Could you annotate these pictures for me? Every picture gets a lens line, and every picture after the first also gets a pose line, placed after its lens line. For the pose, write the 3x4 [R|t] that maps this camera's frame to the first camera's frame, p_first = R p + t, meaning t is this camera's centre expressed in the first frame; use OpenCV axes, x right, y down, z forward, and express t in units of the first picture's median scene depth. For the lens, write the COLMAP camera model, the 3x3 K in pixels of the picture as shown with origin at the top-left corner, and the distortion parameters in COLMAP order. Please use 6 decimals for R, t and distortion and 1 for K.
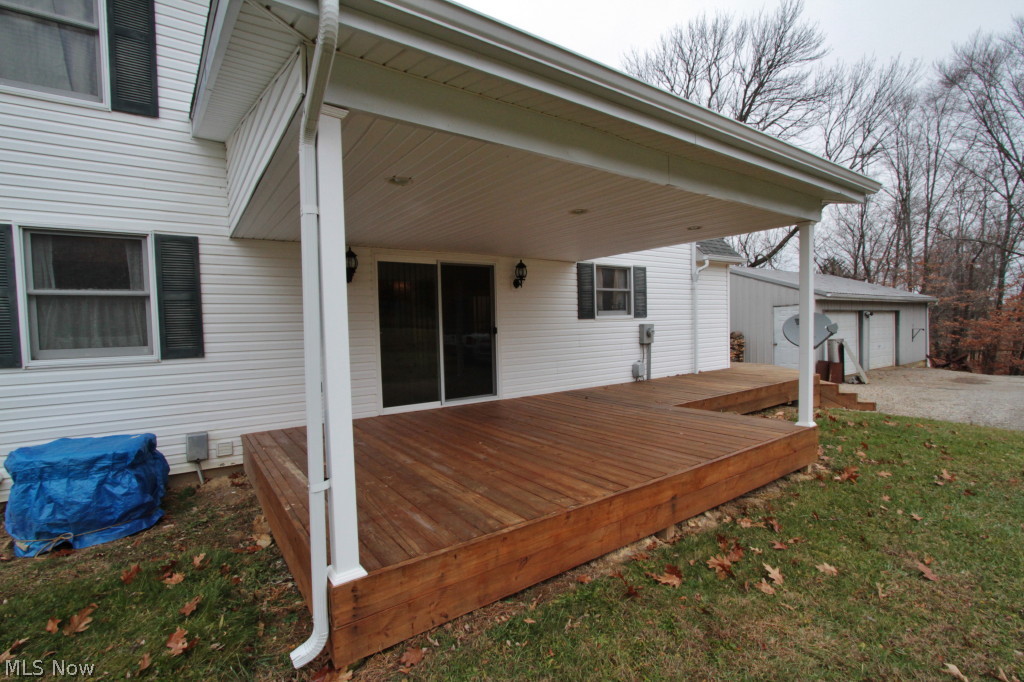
lens RADIAL K [[475.0, 0, 514.3], [0, 475.0, 342.3], [0, 0, 1]] dist [0.001988, 0.000055]
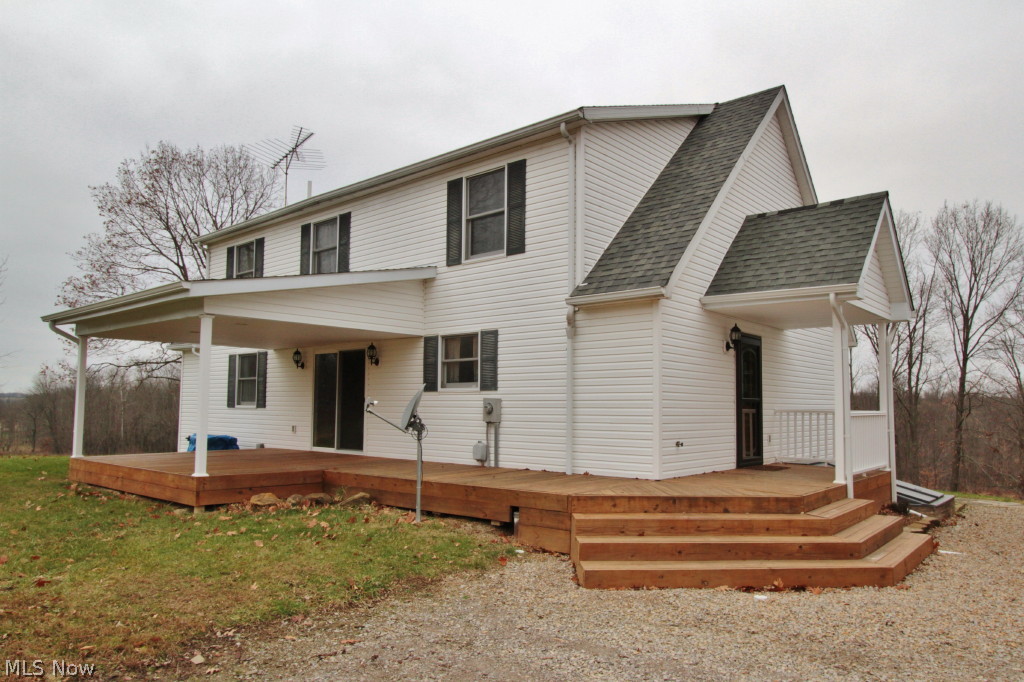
lens RADIAL K [[688.6, 0, 512.8], [0, 688.6, 343.9], [0, 0, 1]] dist [-0.035074, -0.002572]
pose [[0.235963, -0.066504, -0.969484, 1.438861], [-0.058997, 0.994835, -0.082602, -0.035673], [0.969969, 0.076687, 0.230821, 0.746154]]
